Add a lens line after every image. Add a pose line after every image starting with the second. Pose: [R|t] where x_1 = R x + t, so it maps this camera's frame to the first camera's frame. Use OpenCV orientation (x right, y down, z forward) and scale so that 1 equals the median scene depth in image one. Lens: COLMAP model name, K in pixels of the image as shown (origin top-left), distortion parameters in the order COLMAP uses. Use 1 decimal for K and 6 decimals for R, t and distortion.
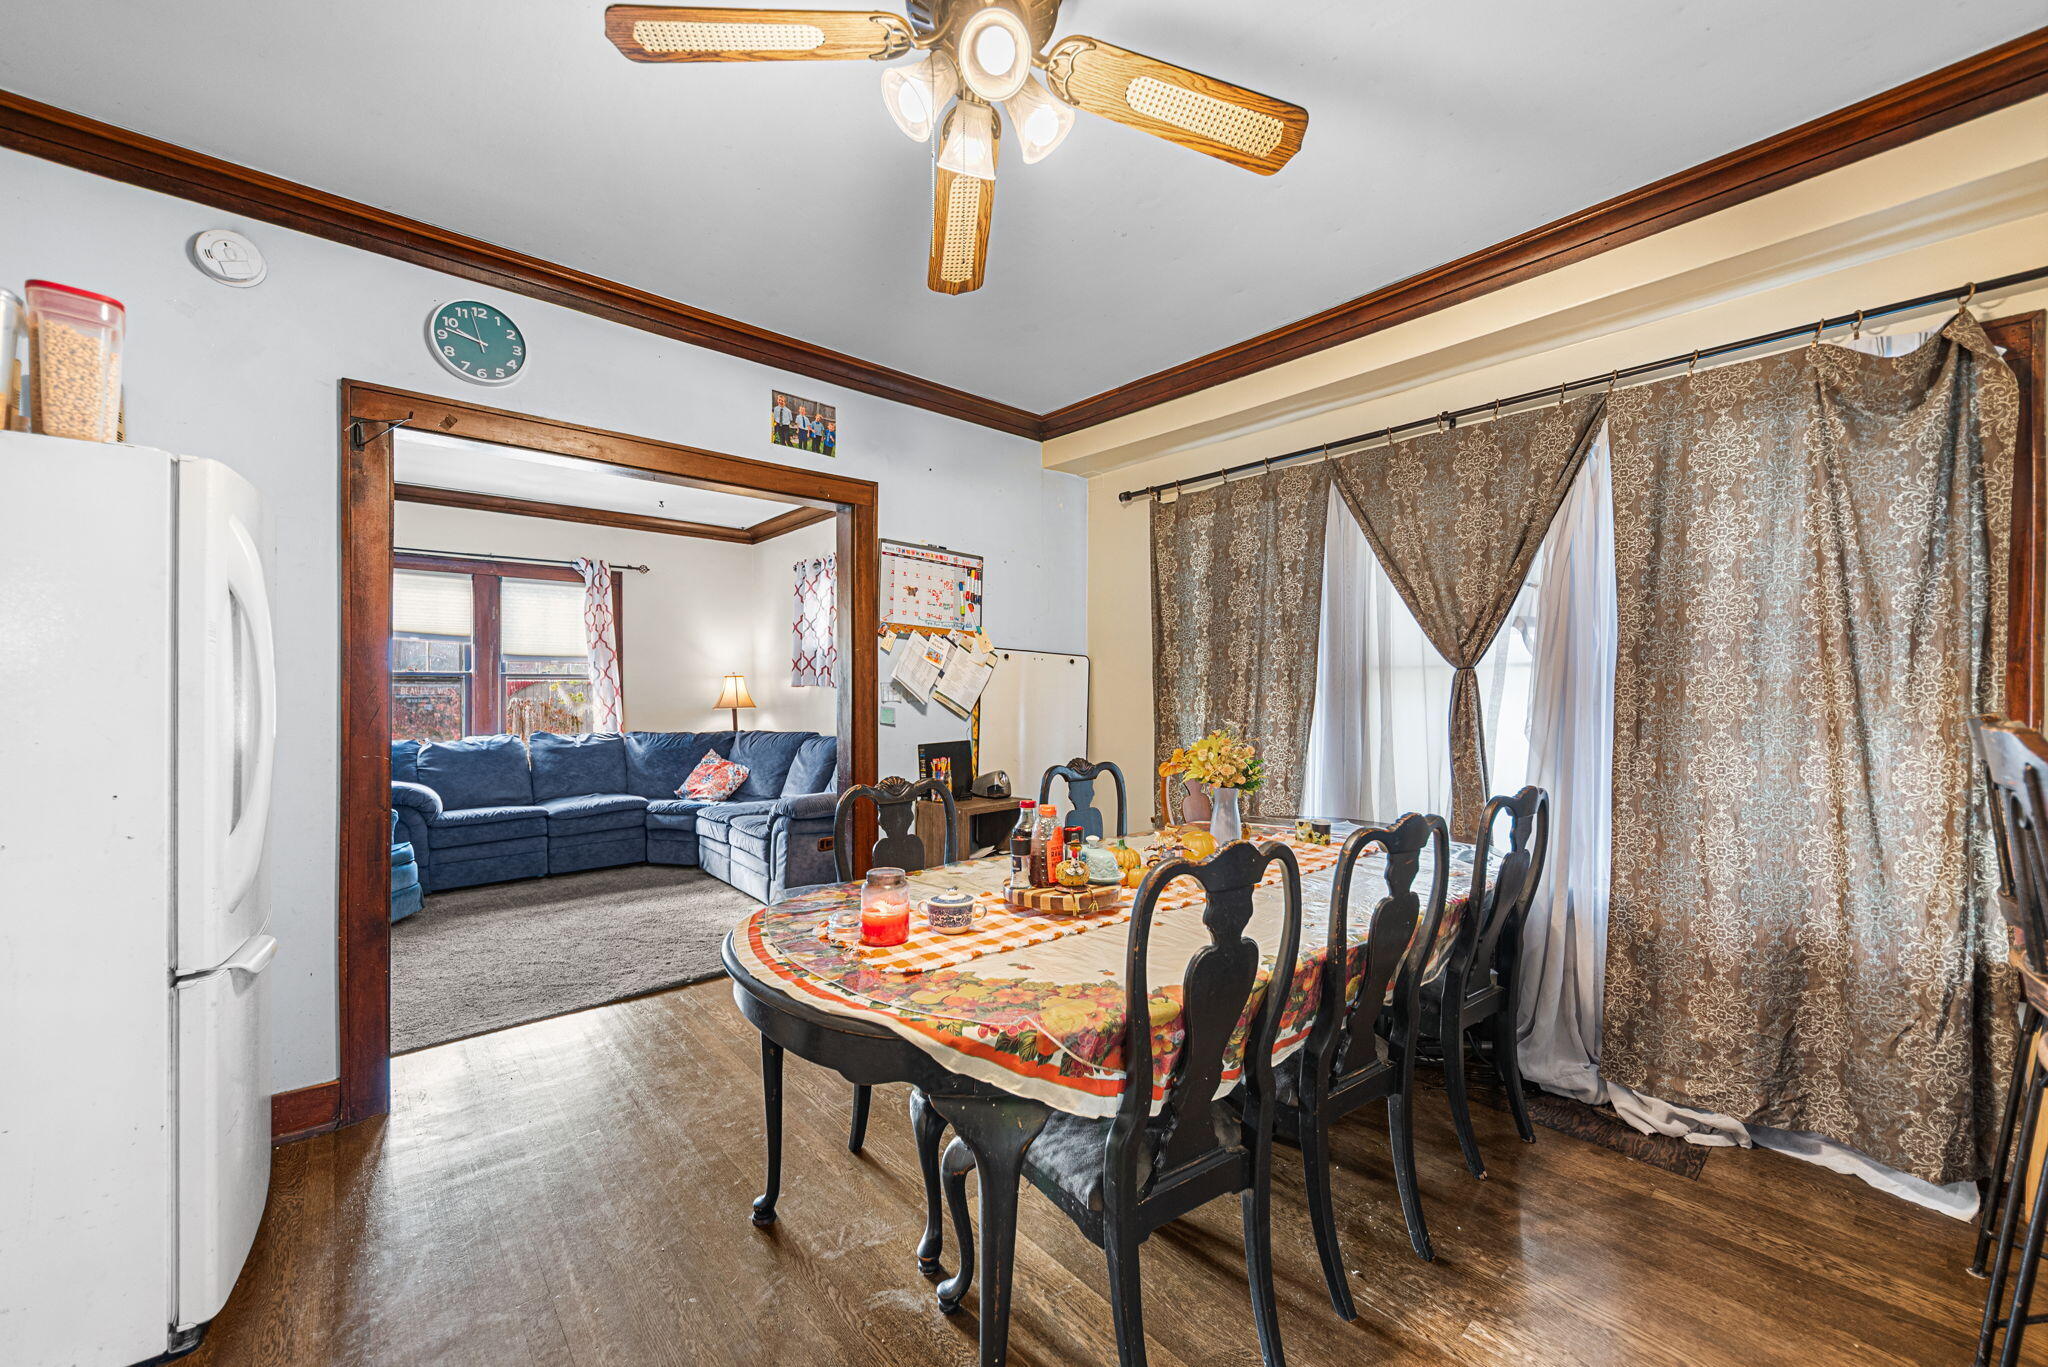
lens RADIAL K [[781.0, 0, 1023.1], [0, 781.0, 685.7], [0, 0, 1]] dist [0.007415, -0.000581]
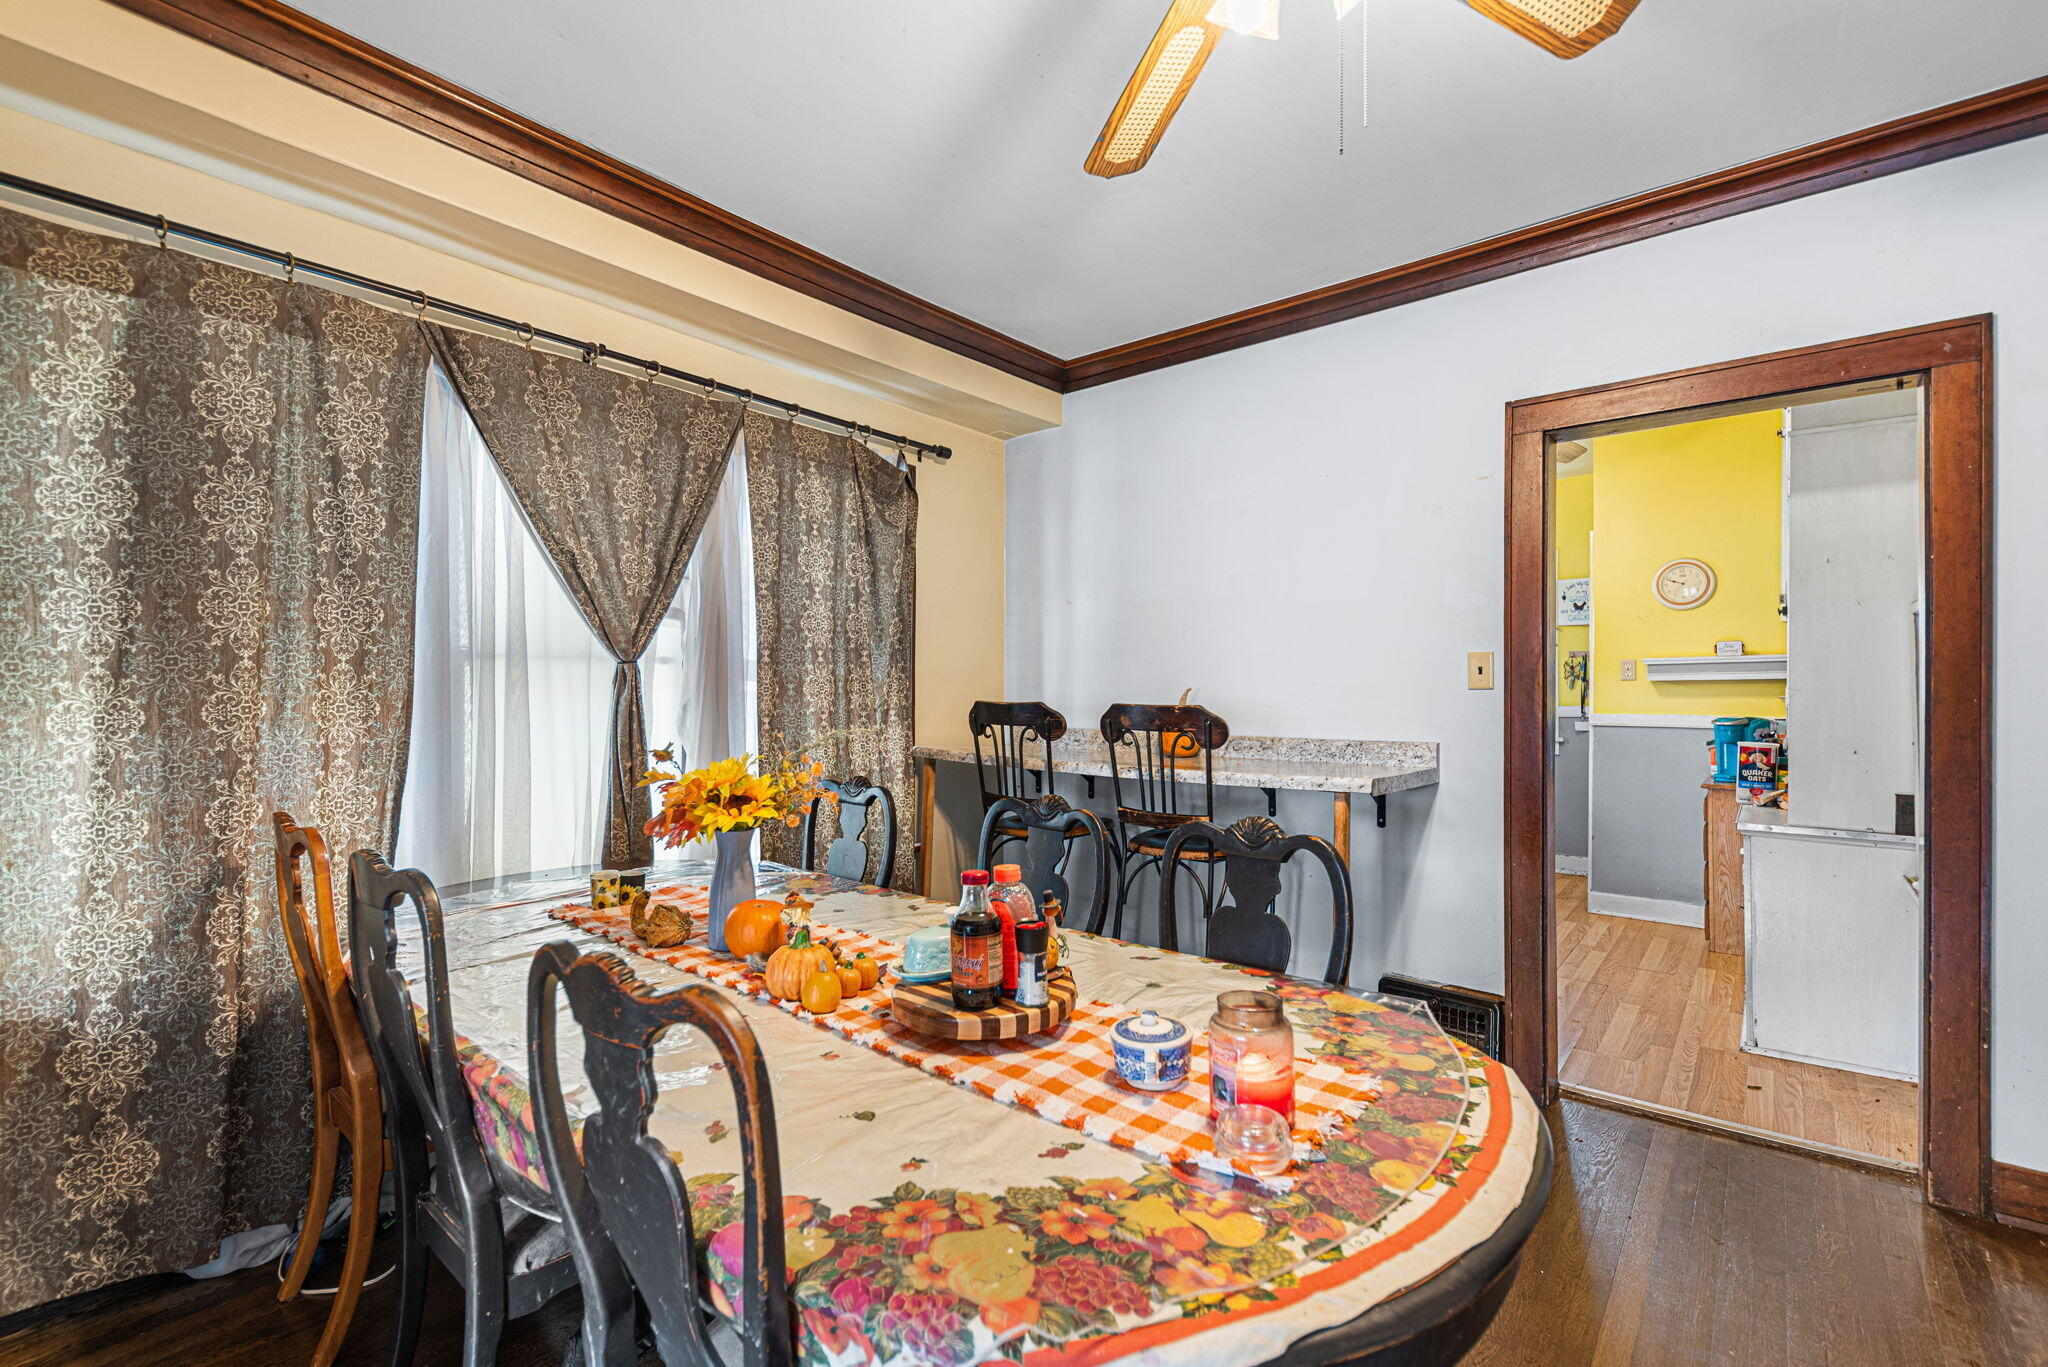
lens RADIAL K [[905.9, 0, 1023.4], [0, 905.9, 693.5], [0, 0, 1]] dist [0.003137, -0.000100]
pose [[-0.165422, -0.001117, 0.986222, -0.213213], [-0.000425, 0.999999, 0.001061, 0.004491], [-0.986223, -0.000244, -0.165423, 0.339601]]
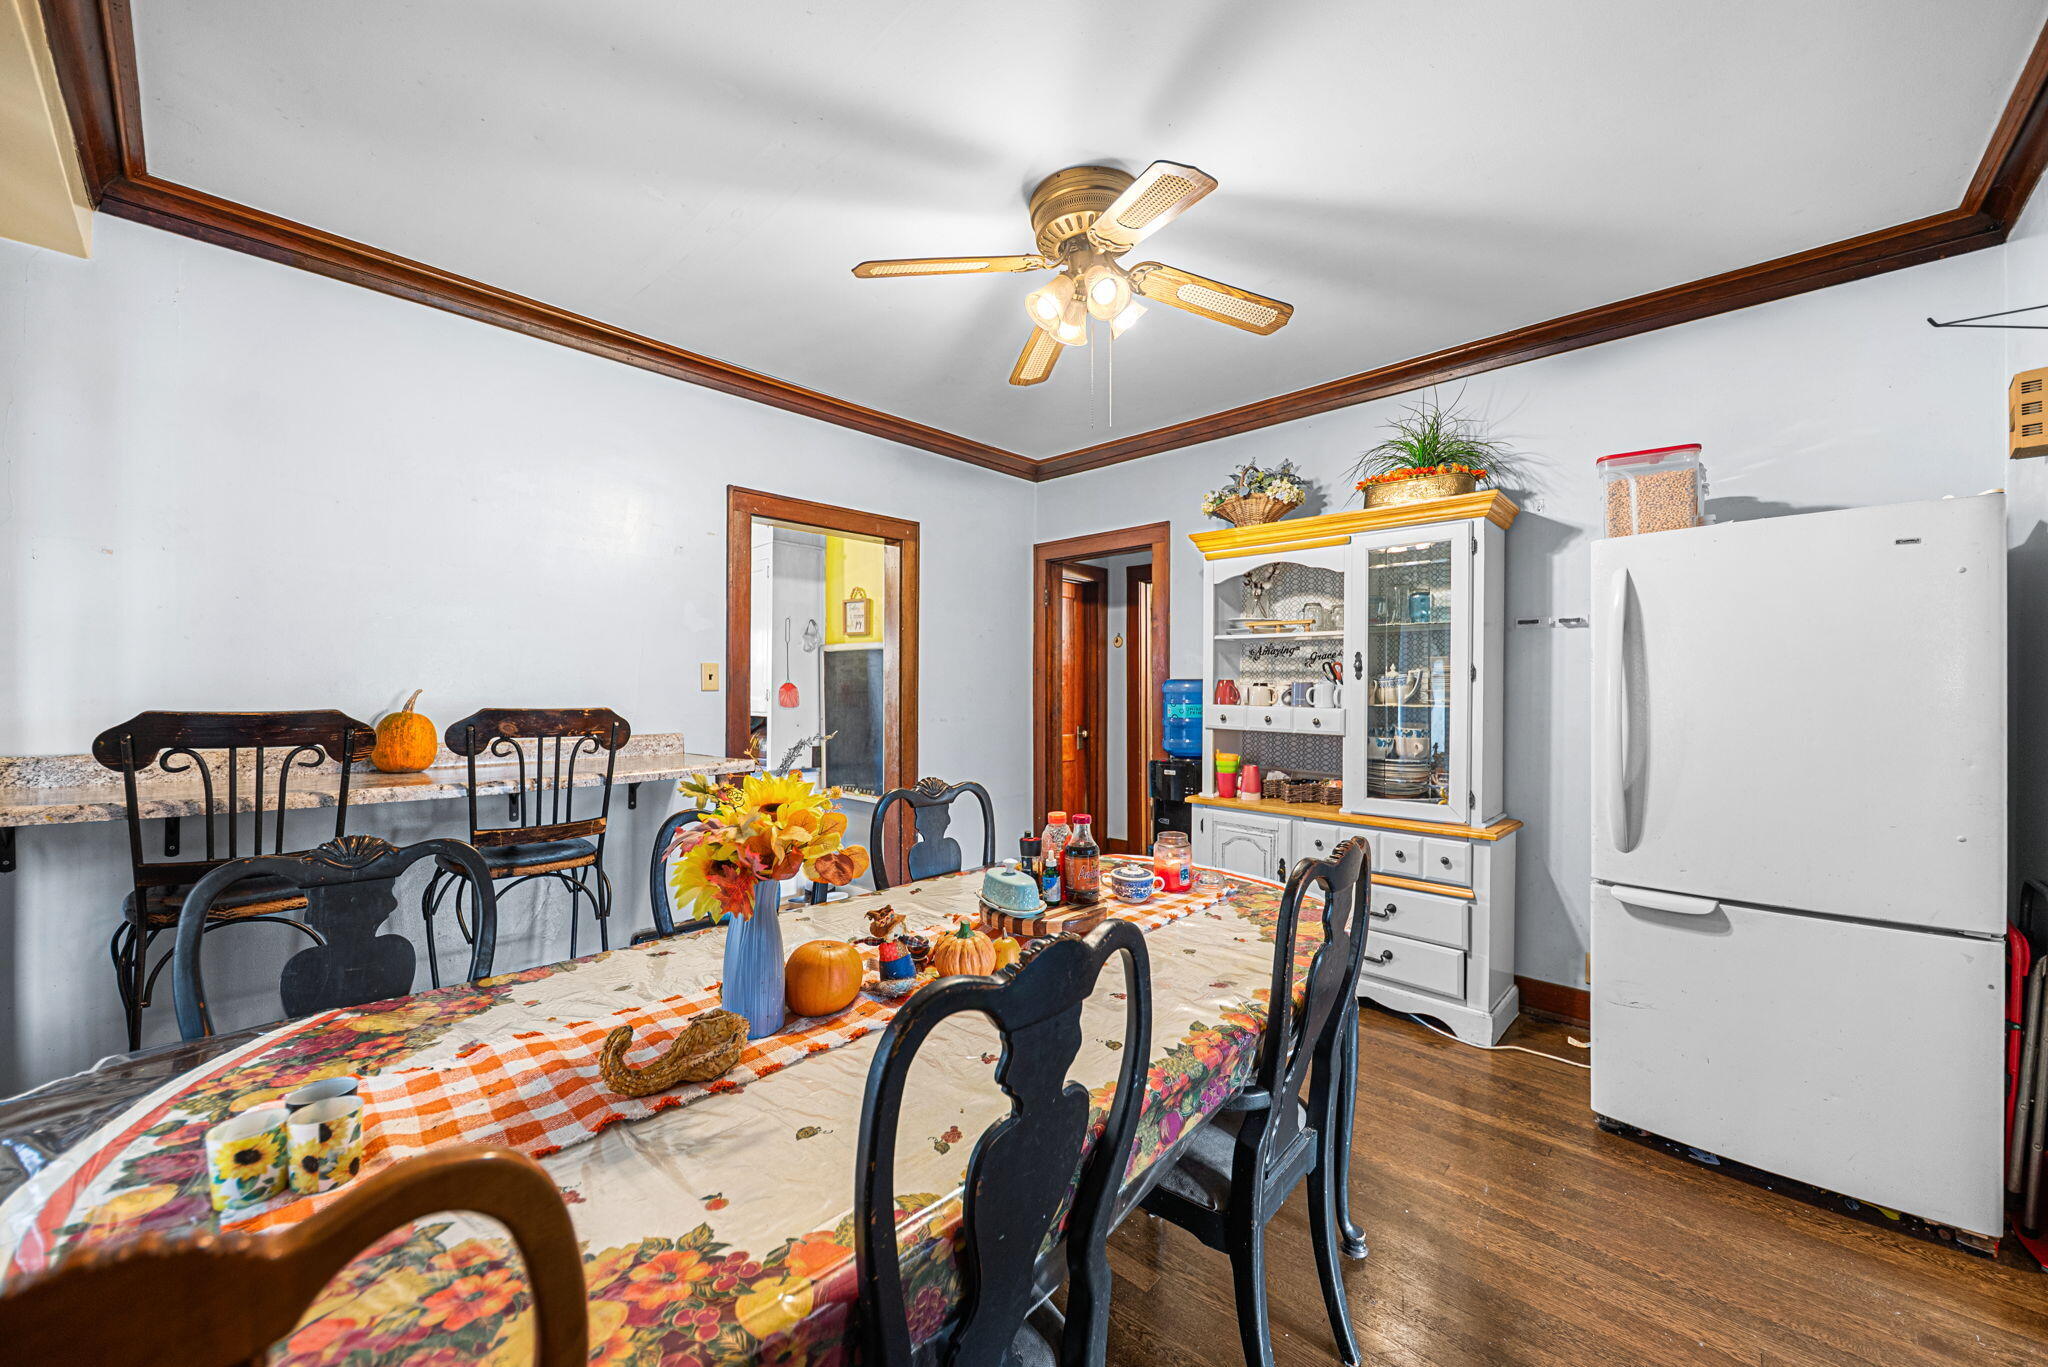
lens RADIAL K [[781.0, 0, 1029.0], [0, 781.0, 689.0], [0, 0, 1]] dist [0.007415, -0.000581]
pose [[-0.994566, -0.000259, -0.104109, 0.083463], [-0.000061, 0.999998, -0.001902, 0.001908], [0.104109, -0.001885, -0.994564, 0.626431]]
